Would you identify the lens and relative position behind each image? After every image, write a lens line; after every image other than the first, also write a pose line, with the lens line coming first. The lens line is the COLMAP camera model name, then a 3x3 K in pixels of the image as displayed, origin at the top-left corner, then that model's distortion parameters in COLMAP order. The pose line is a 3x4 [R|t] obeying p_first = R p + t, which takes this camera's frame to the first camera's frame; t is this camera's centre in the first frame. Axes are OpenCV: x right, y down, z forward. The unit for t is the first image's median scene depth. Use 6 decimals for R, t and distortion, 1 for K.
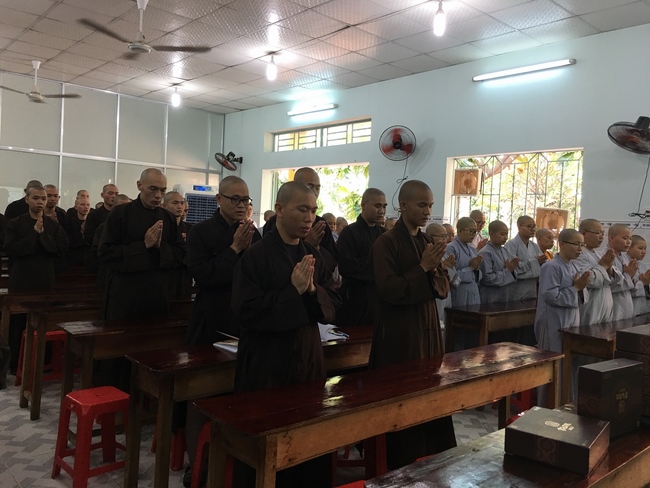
lens RADIAL K [[559.1, 0, 325.0], [0, 559.1, 244.0], [0, 0, 1]] dist [0.106852, -0.180479]
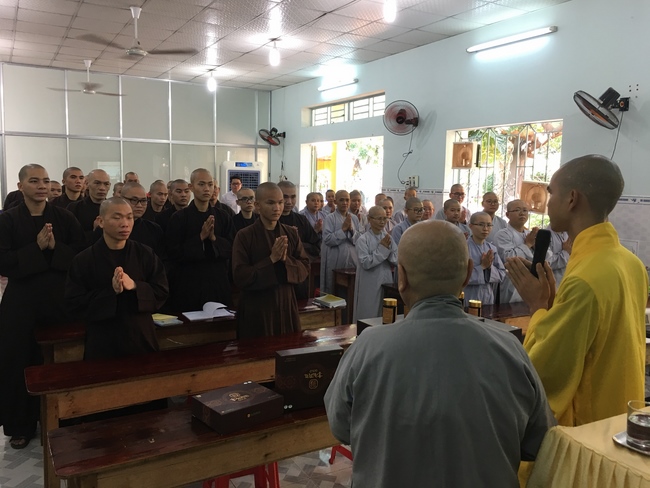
lens RADIAL K [[559.1, 0, 325.0], [0, 559.1, 244.0], [0, 0, 1]] dist [0.106852, -0.180479]
pose [[0.977083, -0.004118, -0.212820, 0.179196], [0.020059, 0.997145, 0.072797, -0.023714], [0.211913, -0.075397, 0.974376, -0.036946]]
